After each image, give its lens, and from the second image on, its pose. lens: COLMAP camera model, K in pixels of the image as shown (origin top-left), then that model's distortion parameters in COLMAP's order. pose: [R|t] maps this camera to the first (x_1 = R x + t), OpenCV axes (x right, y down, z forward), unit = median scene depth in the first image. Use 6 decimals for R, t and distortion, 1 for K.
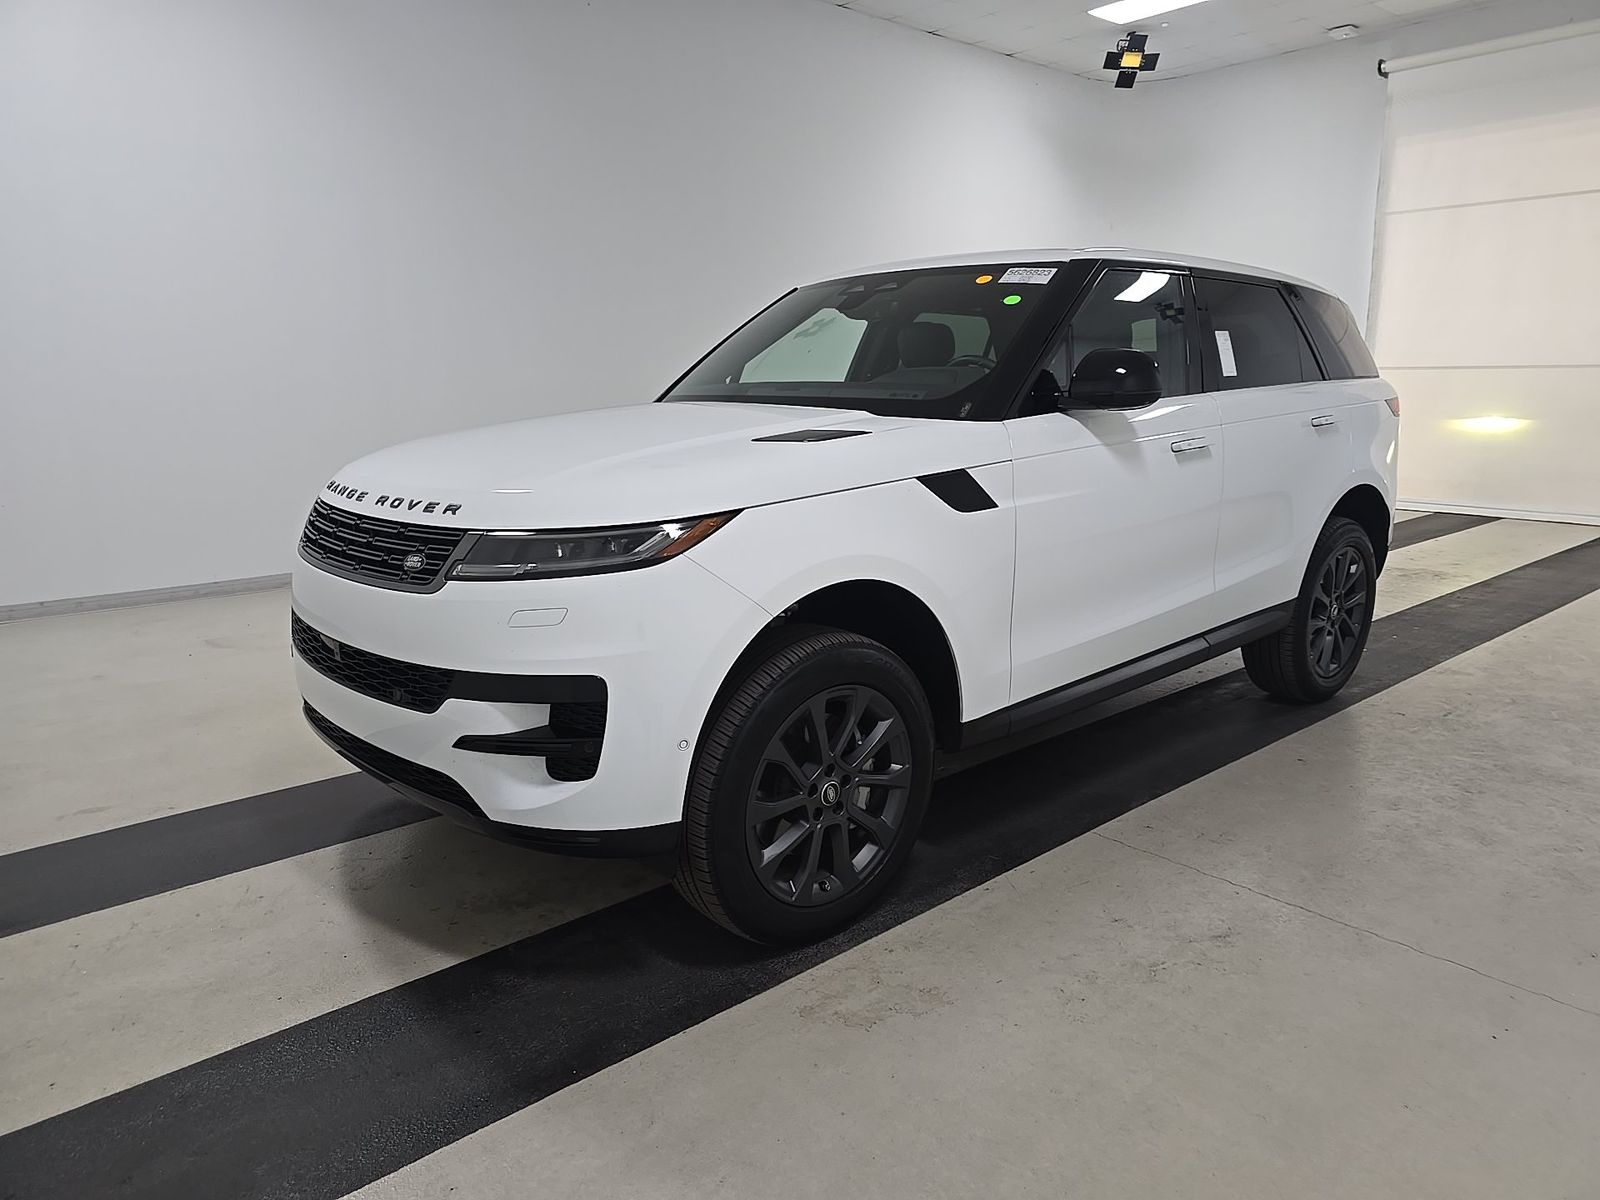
lens RADIAL K [[1078.3, 0, 808.7], [0, 1078.3, 600.9], [0, 0, 1]] dist [0.033228, -0.029218]
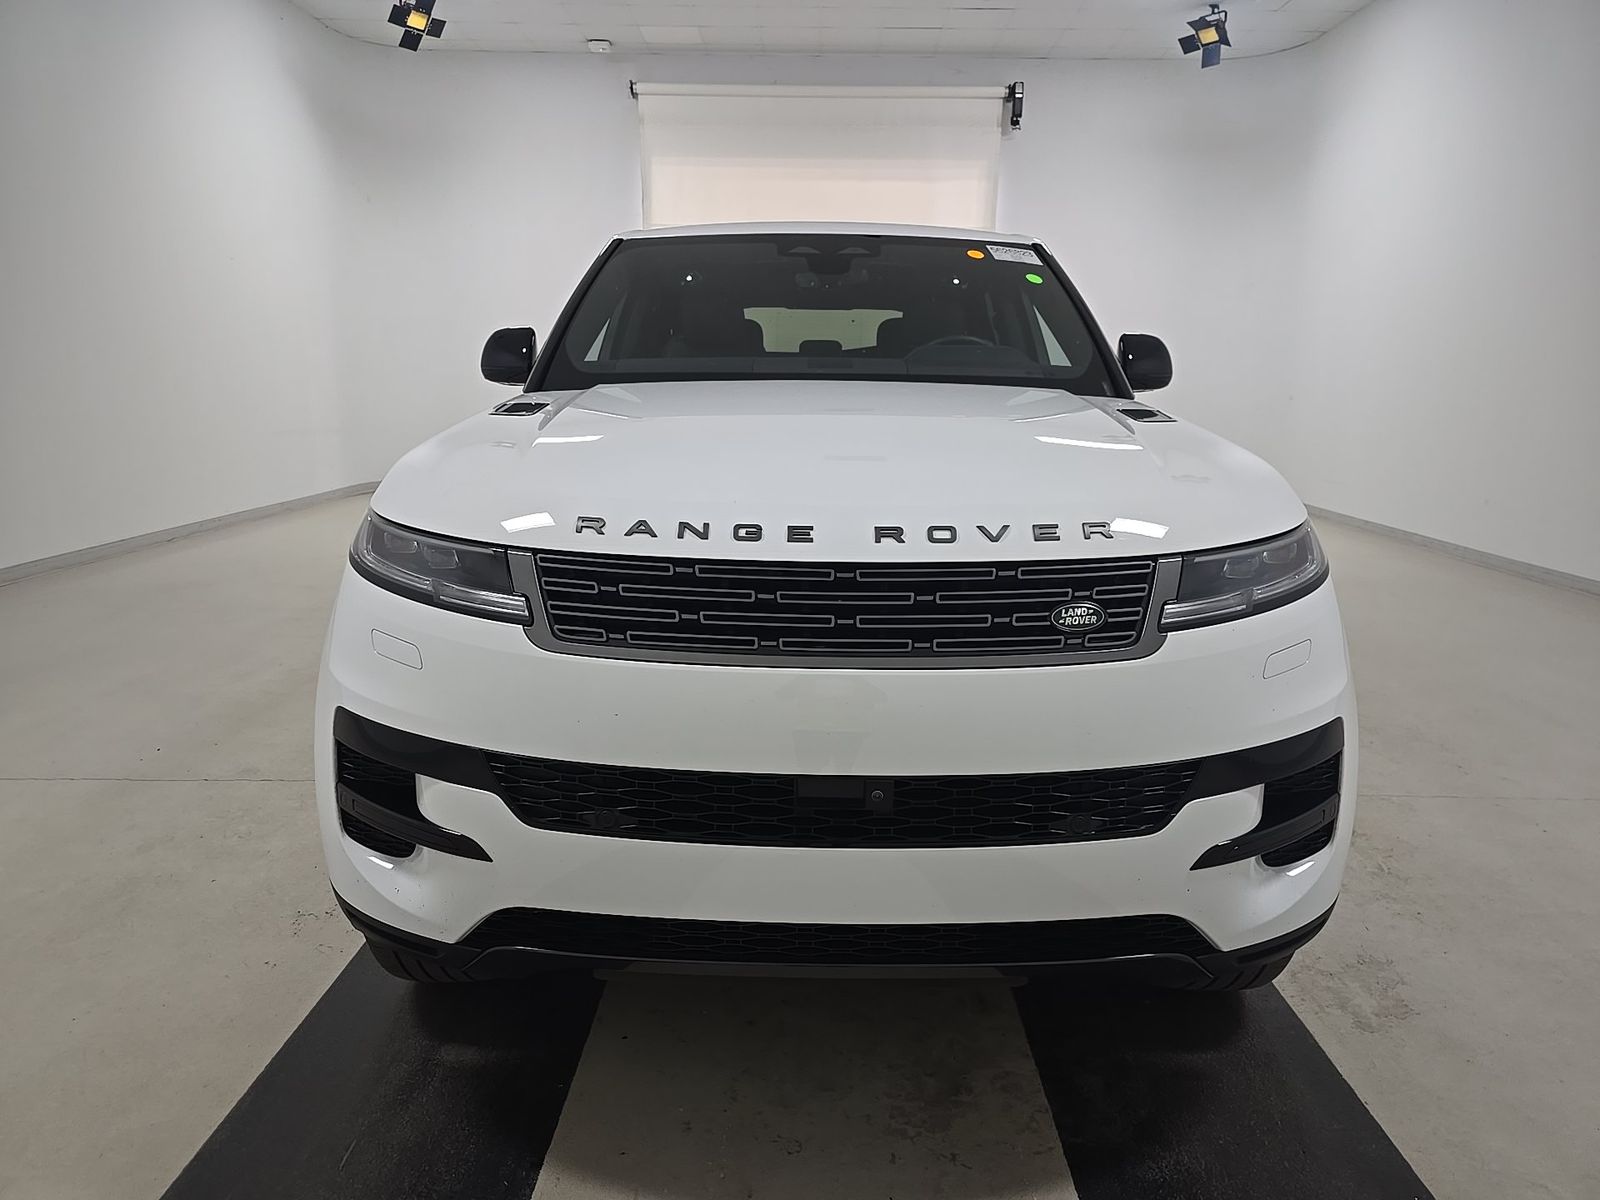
lens RADIAL K [[1078.3, 0, 808.7], [0, 1078.3, 600.9], [0, 0, 1]] dist [0.033228, -0.029218]
pose [[0.665430, -0.136548, 0.733865, -0.802612], [0.133755, 0.989026, 0.062744, -0.091258], [-0.734379, 0.056406, 0.676391, 0.577552]]
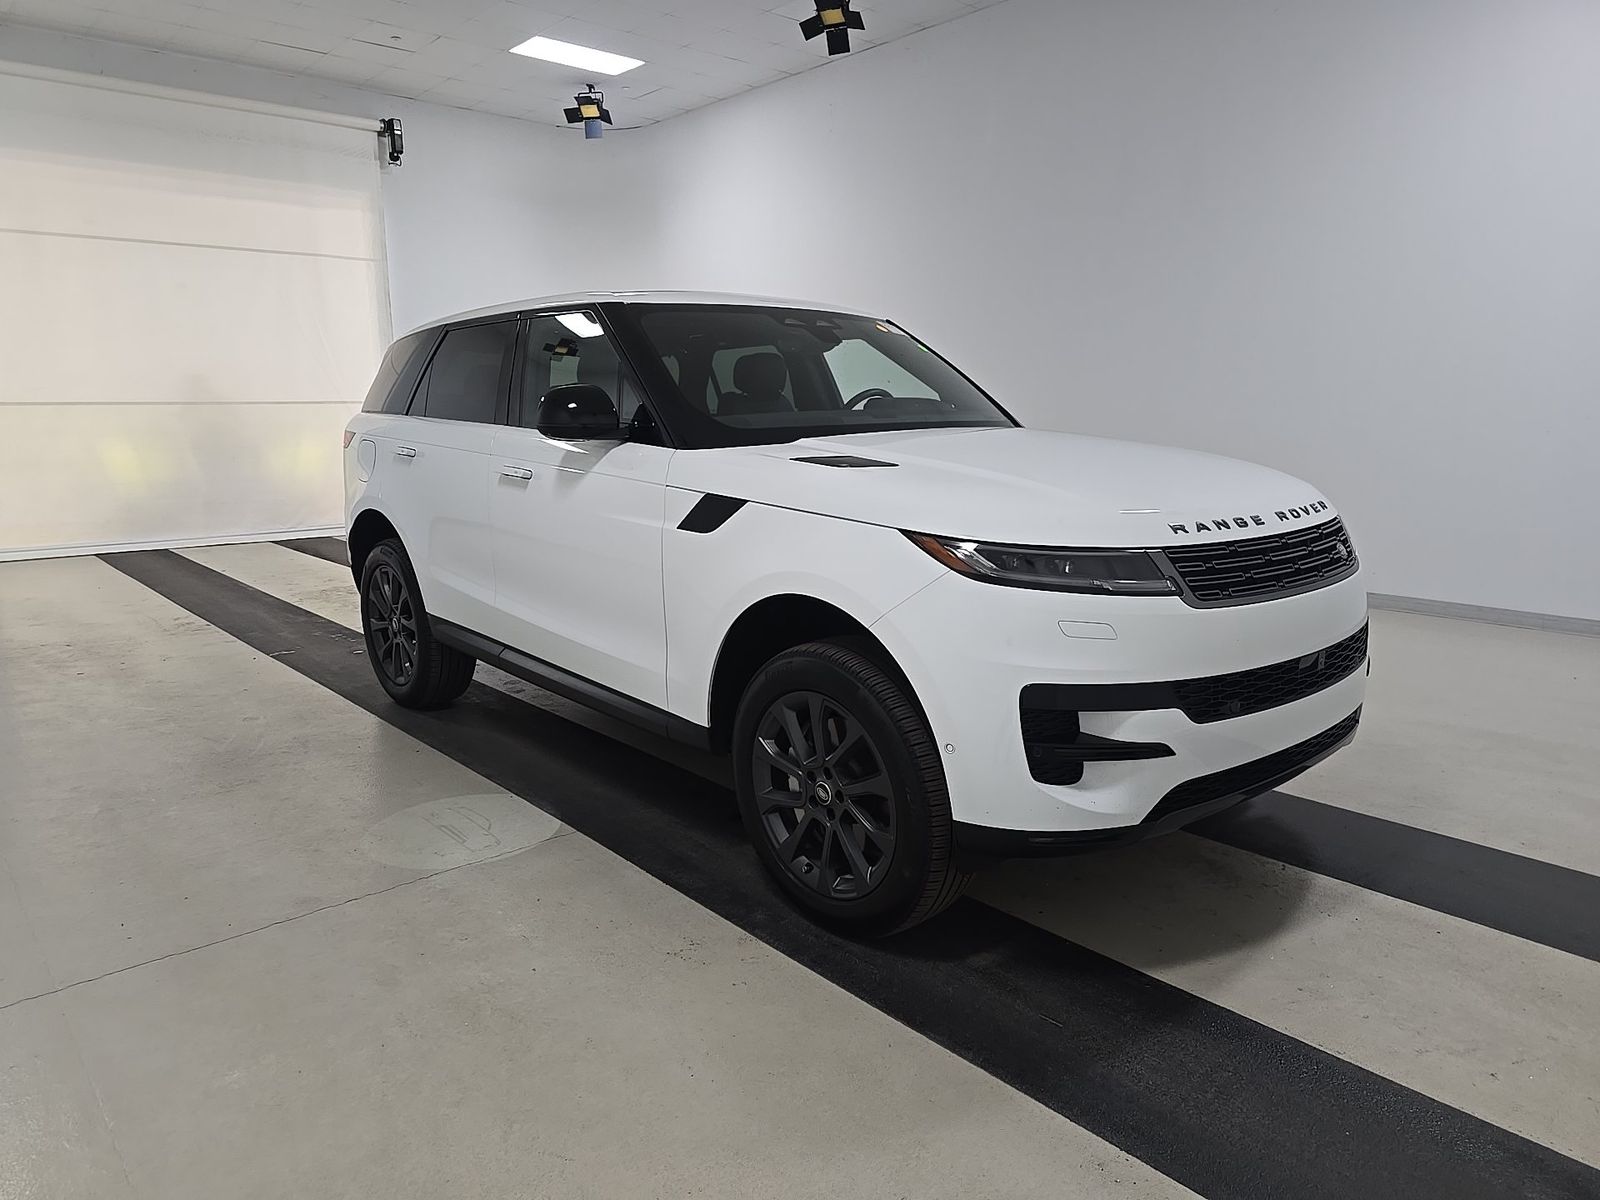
lens RADIAL K [[1078.3, 0, 808.7], [0, 1078.3, 600.9], [0, 0, 1]] dist [0.033228, -0.029218]
pose [[0.002931, -0.170063, 0.985429, -1.333507], [0.205335, 0.964537, 0.165847, -0.259922], [-0.978687, 0.201857, 0.037747, 1.308493]]
